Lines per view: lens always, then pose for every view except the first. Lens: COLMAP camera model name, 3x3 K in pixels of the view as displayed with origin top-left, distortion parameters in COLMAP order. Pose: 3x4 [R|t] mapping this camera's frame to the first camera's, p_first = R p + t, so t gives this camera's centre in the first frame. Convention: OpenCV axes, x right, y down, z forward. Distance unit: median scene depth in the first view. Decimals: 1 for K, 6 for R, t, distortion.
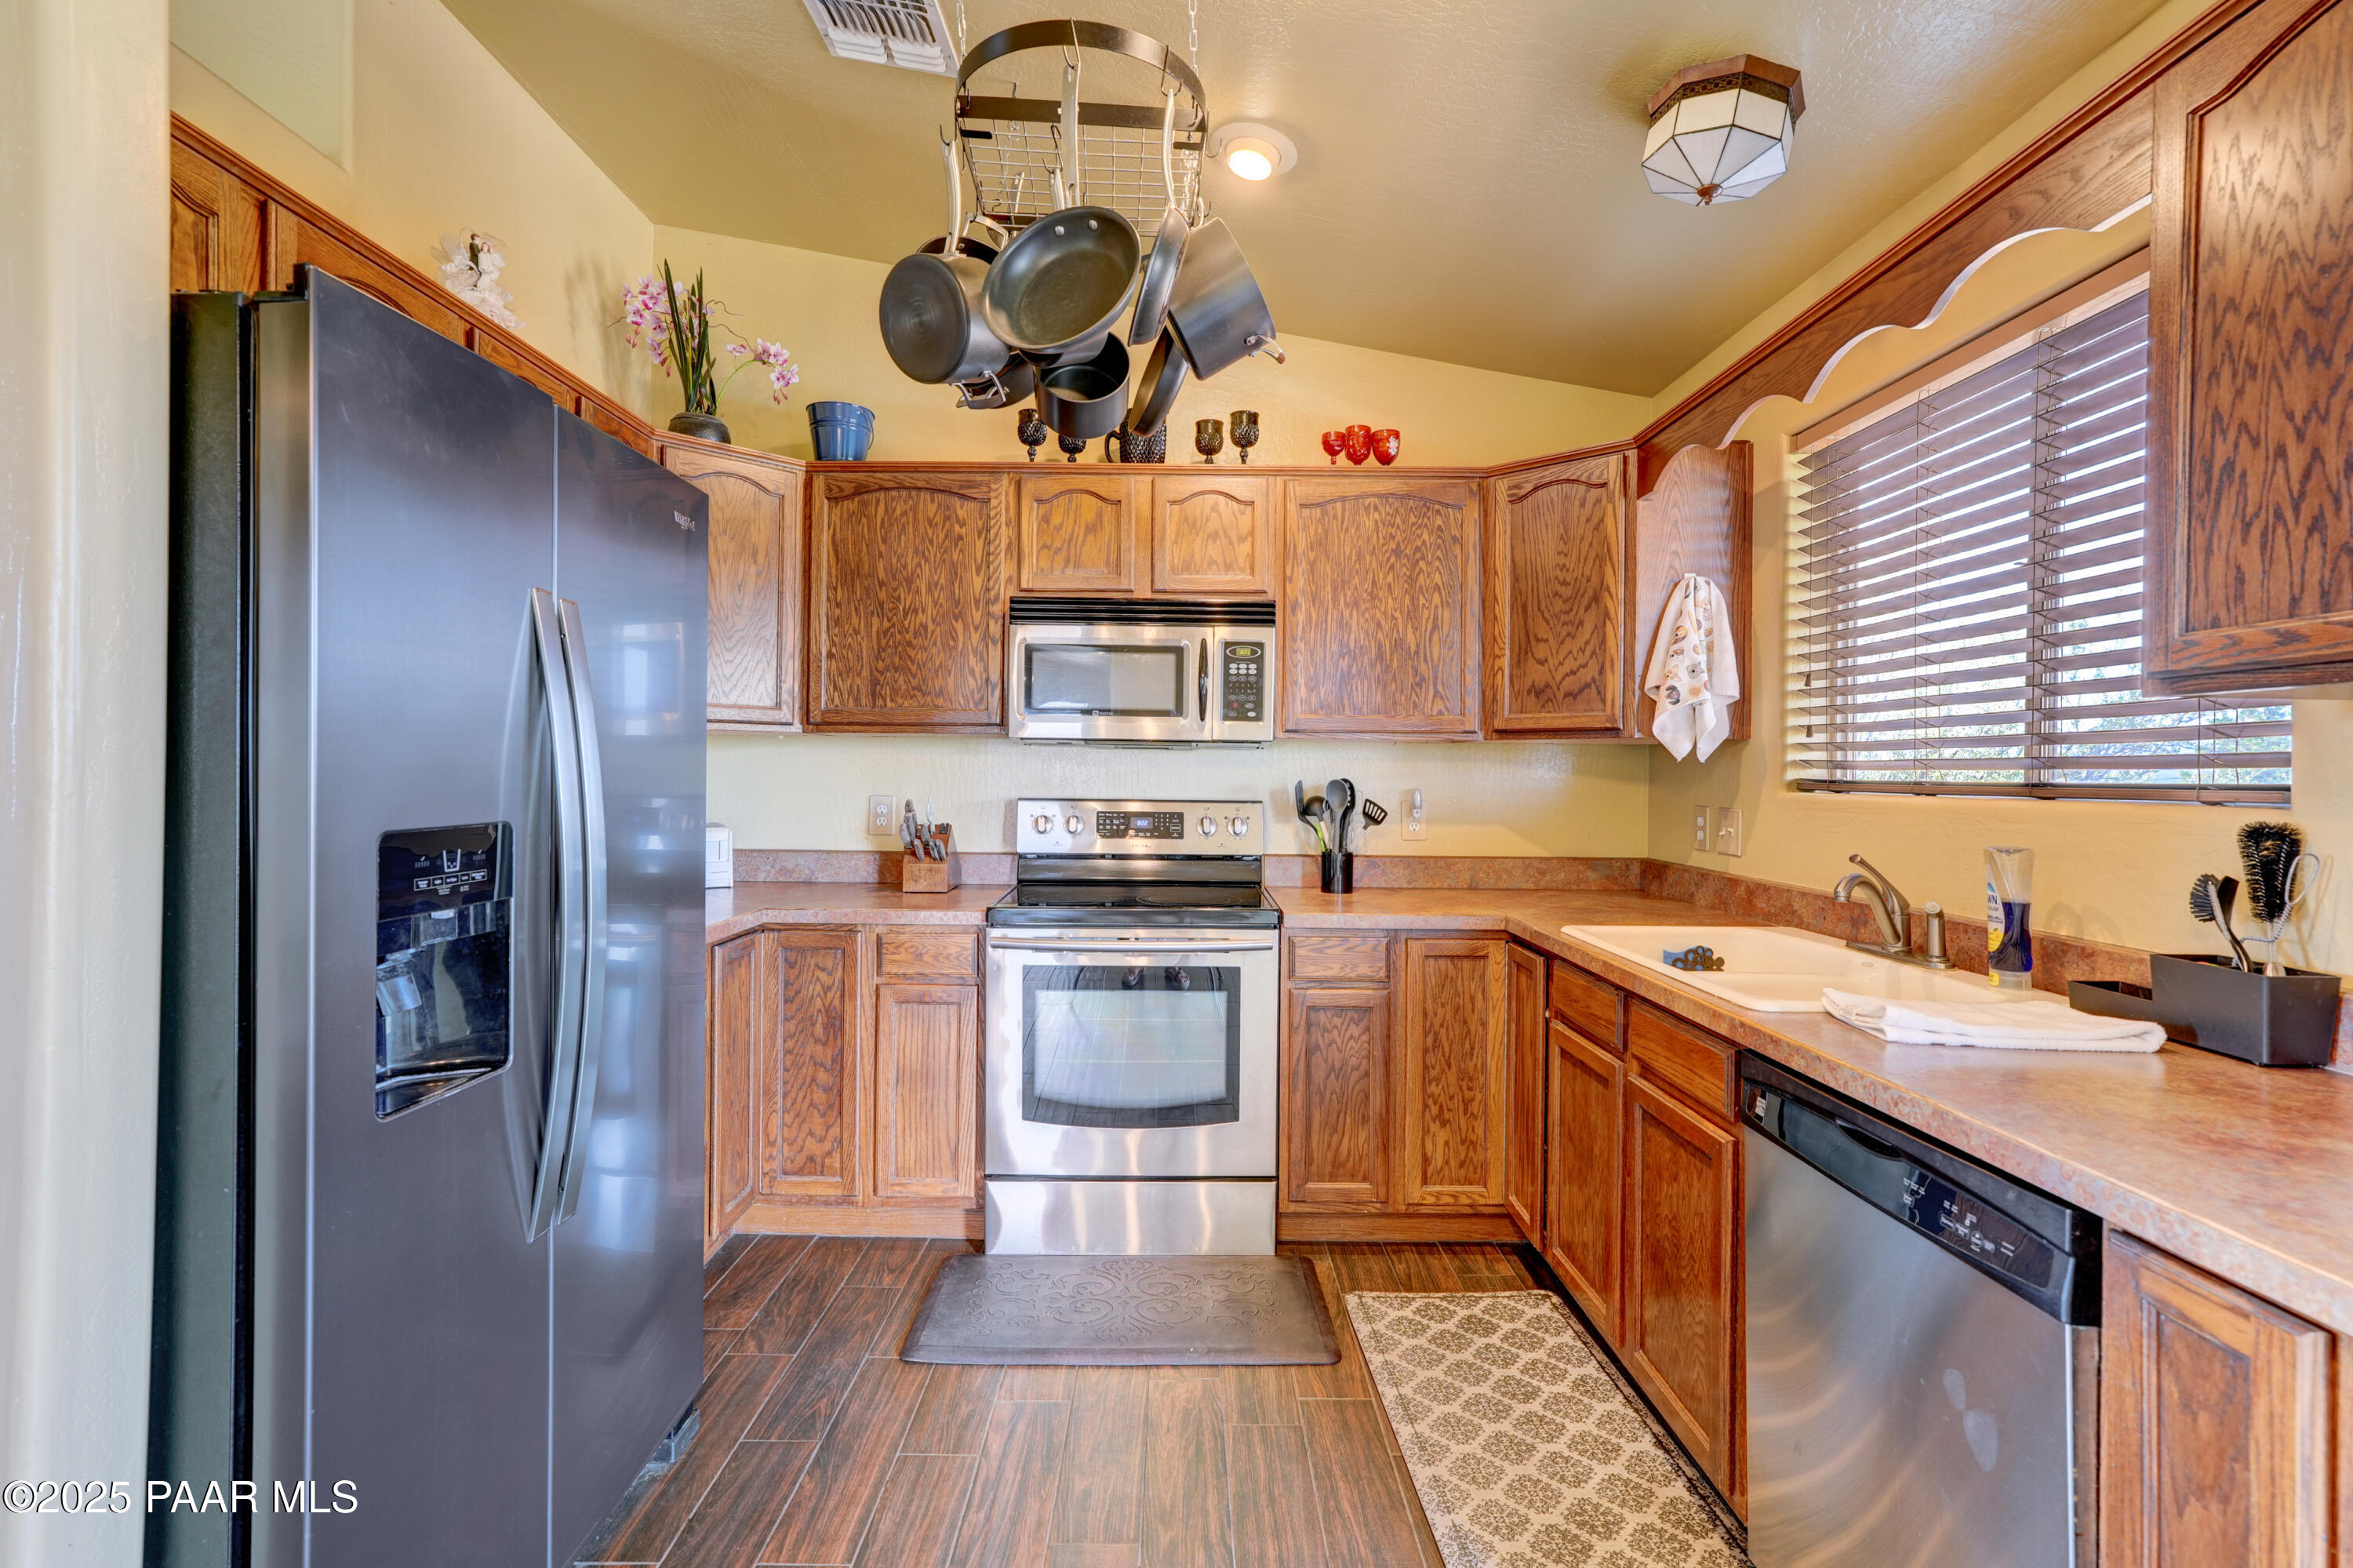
lens RADIAL K [[1073.4, 0, 1165.1], [0, 1073.4, 772.3], [0, 0, 1]] dist [-0.009974, 0.009052]
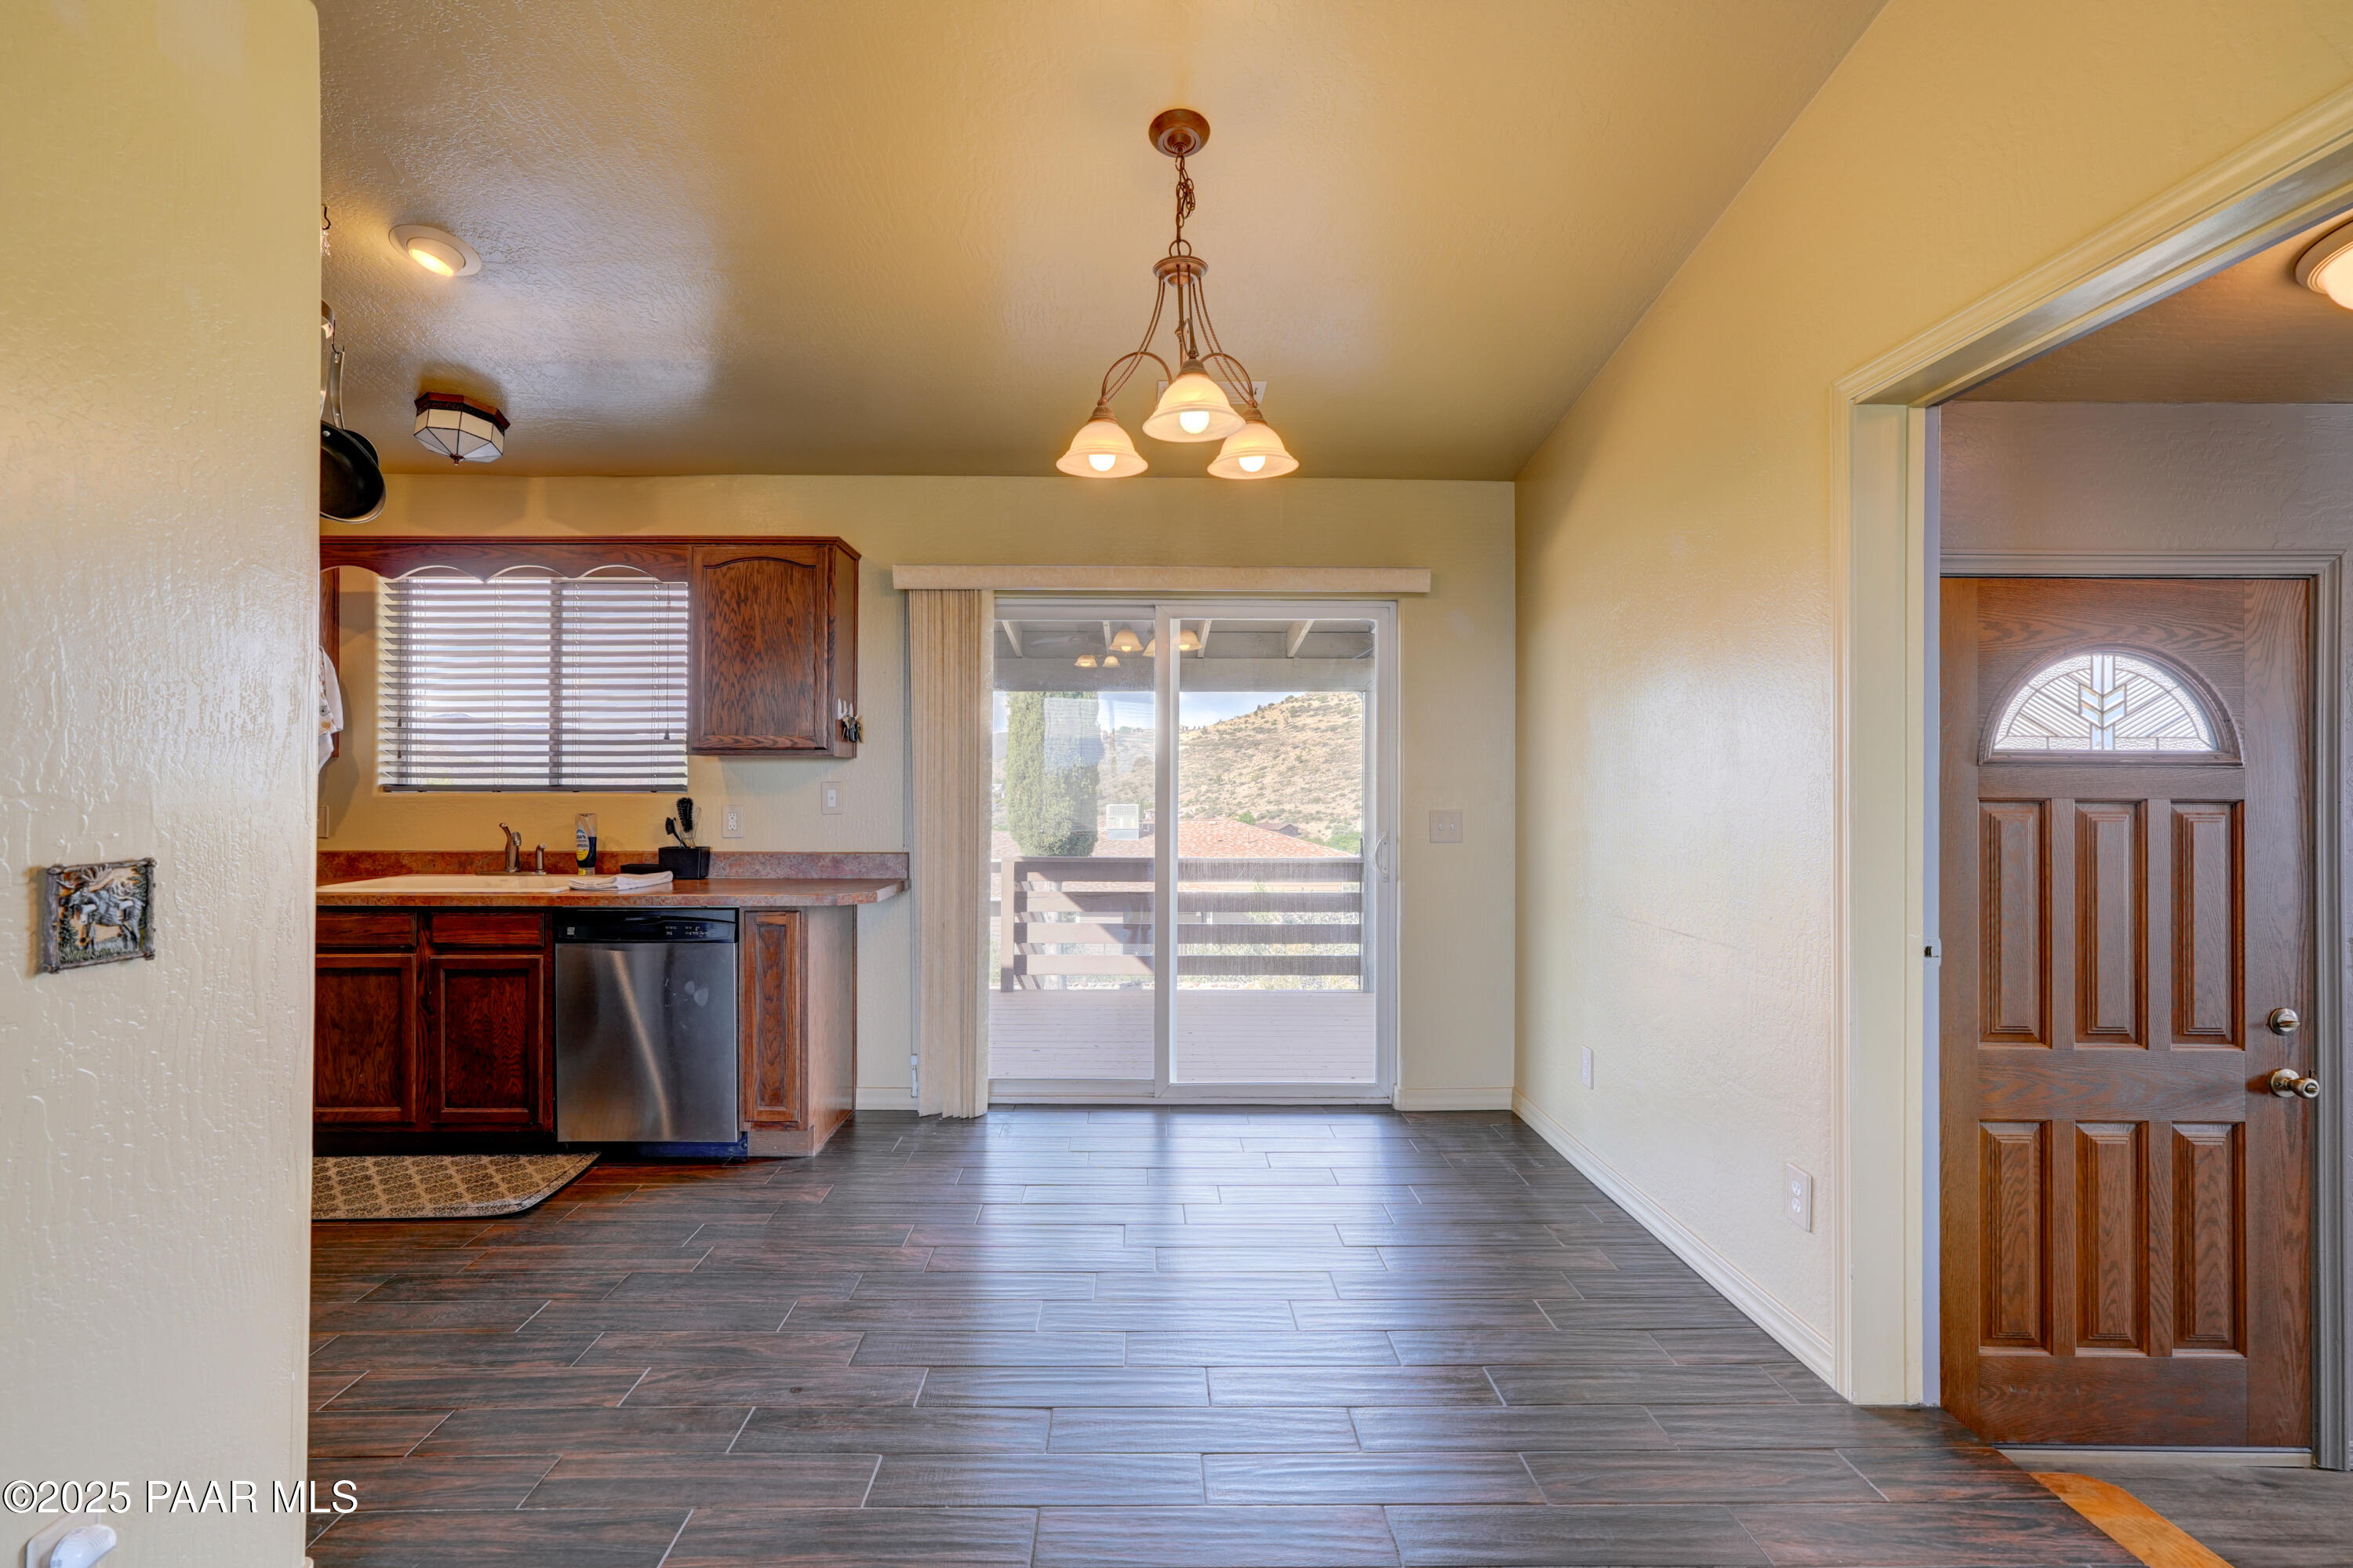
lens RADIAL K [[1073.4, 0, 1124.2], [0, 1073.4, 779.6], [0, 0, 1]] dist [-0.009974, 0.009052]
pose [[0.009275, -0.008307, 0.999922, -0.933899], [-0.000707, 0.999965, 0.008314, -0.013726], [-0.999957, -0.000784, 0.009269, -0.099512]]
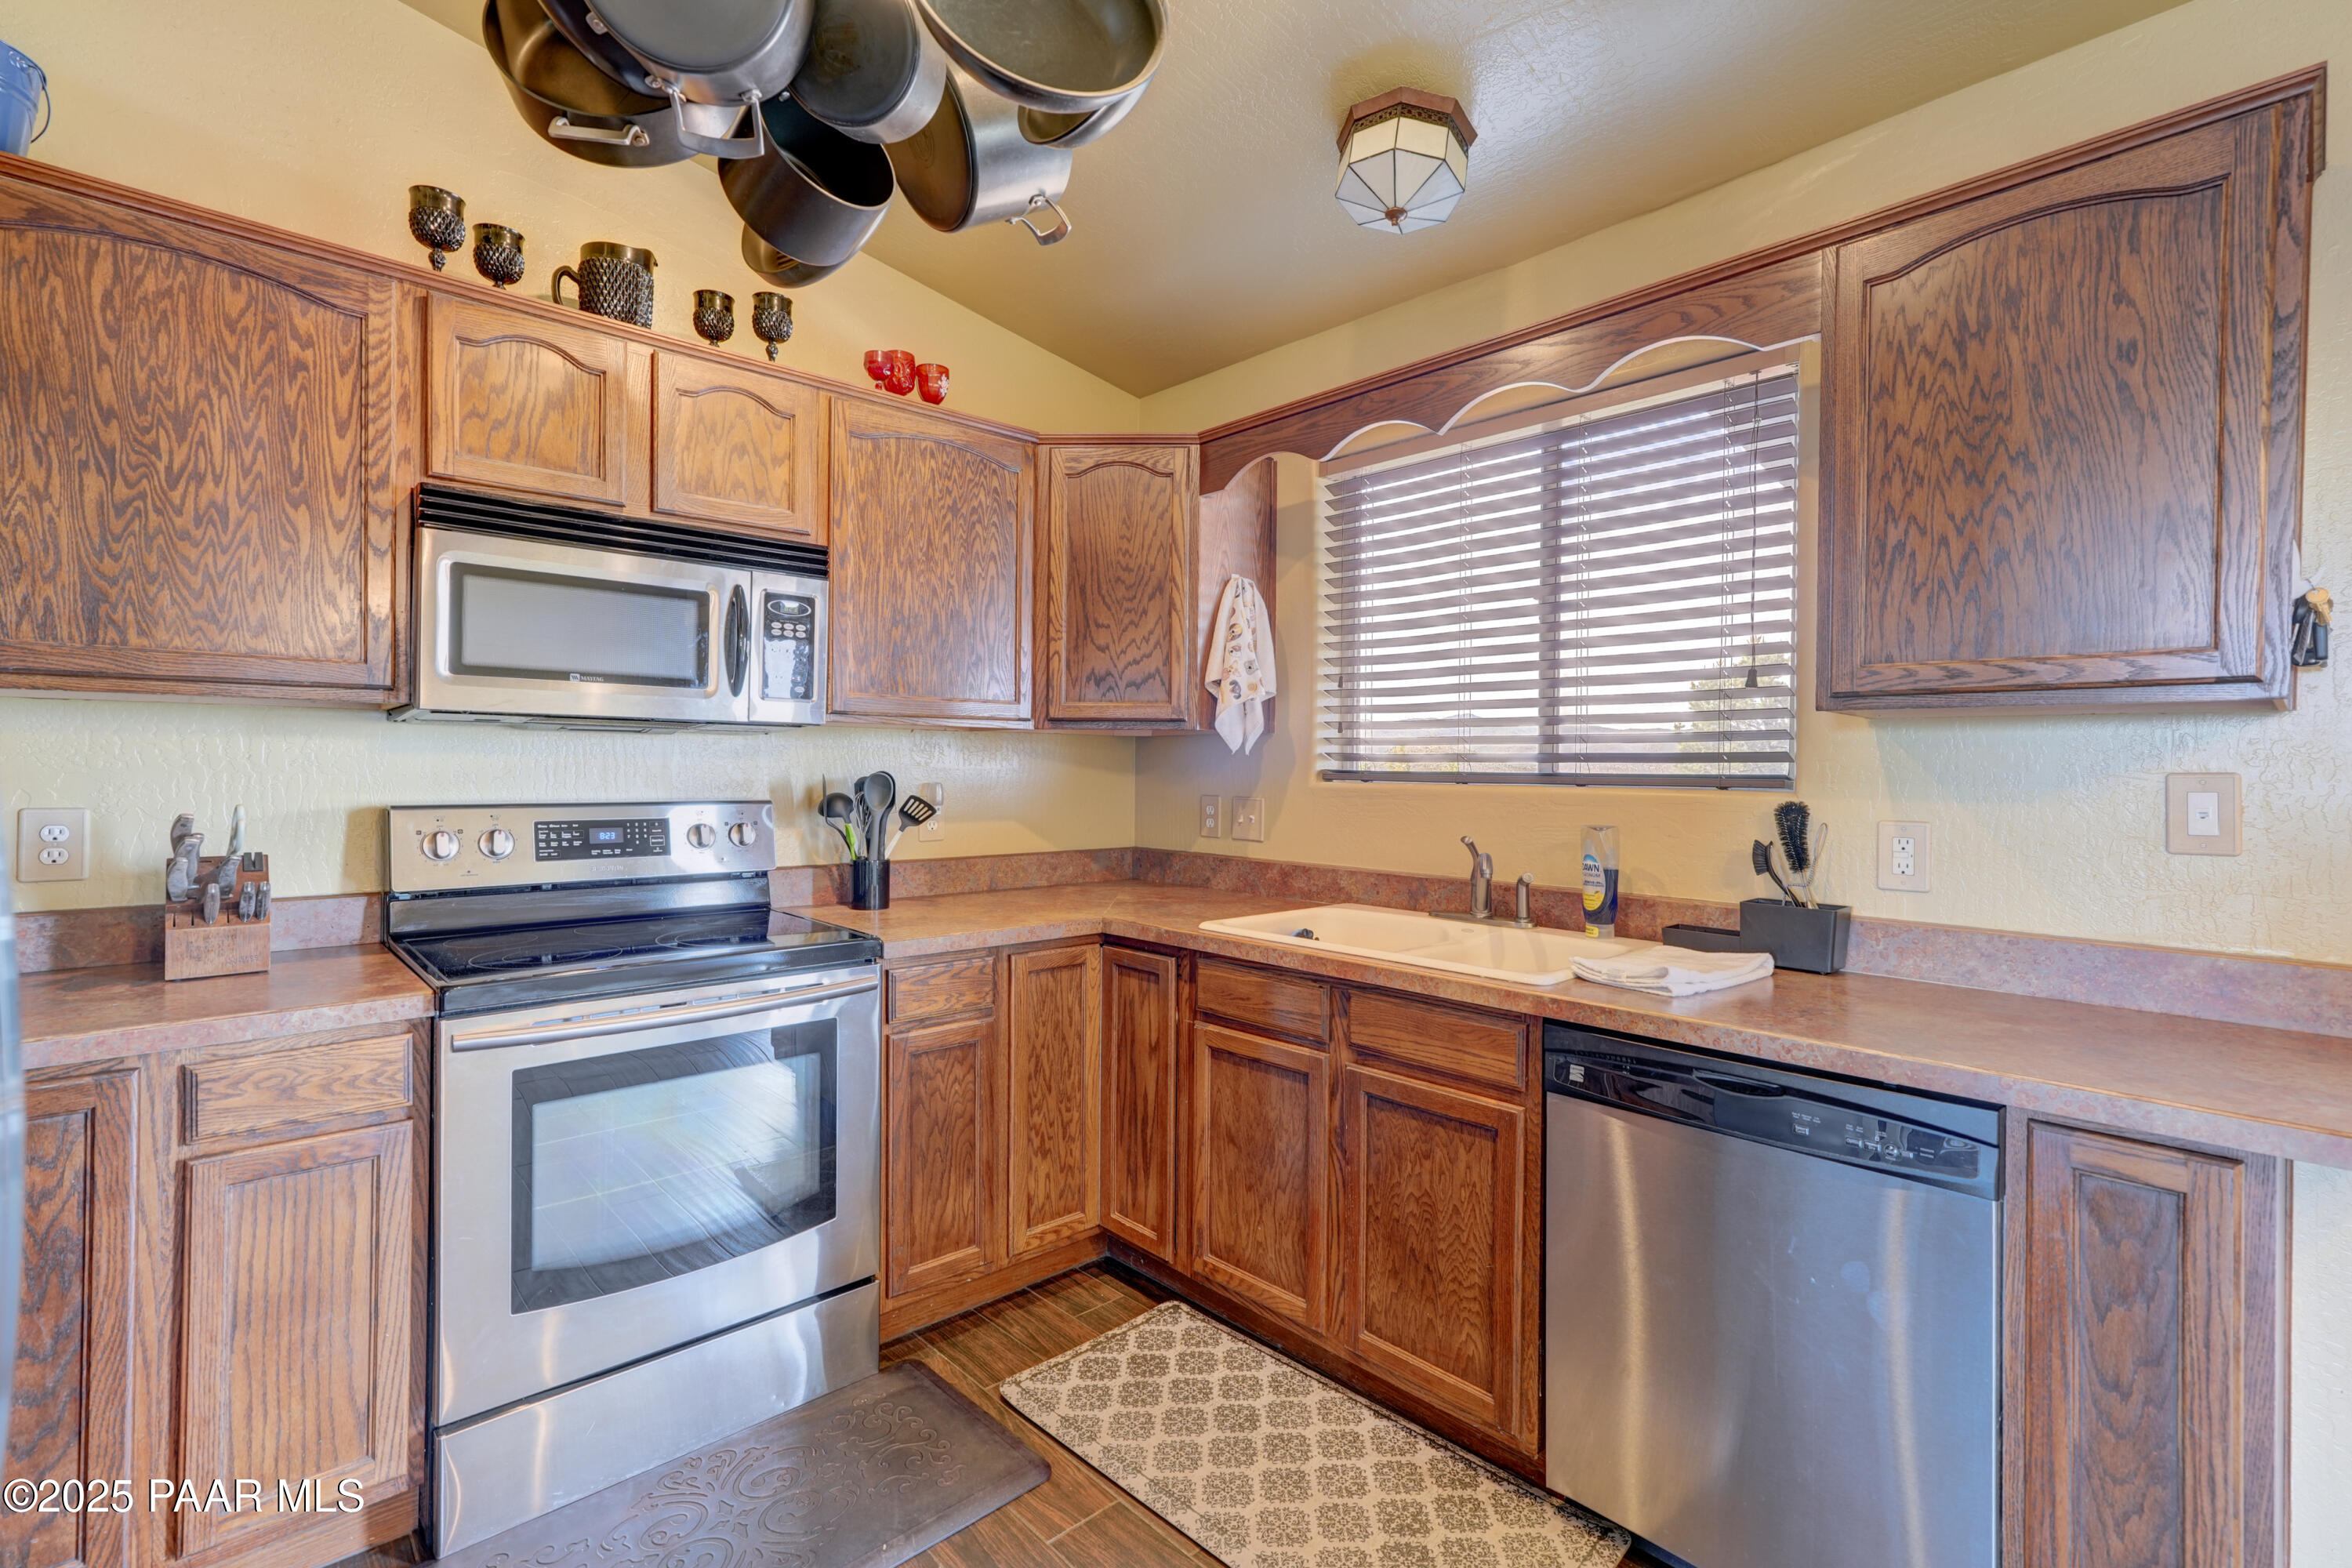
lens RADIAL K [[1072.9, 0, 1188.1], [0, 1072.9, 772.9], [0, 0, 1]] dist [-0.009974, 0.009052]
pose [[0.730595, -0.007229, 0.682772, -0.266392], [-0.001275, 0.999928, 0.011951, -0.003832], [-0.682809, -0.009602, 0.730533, 0.265715]]
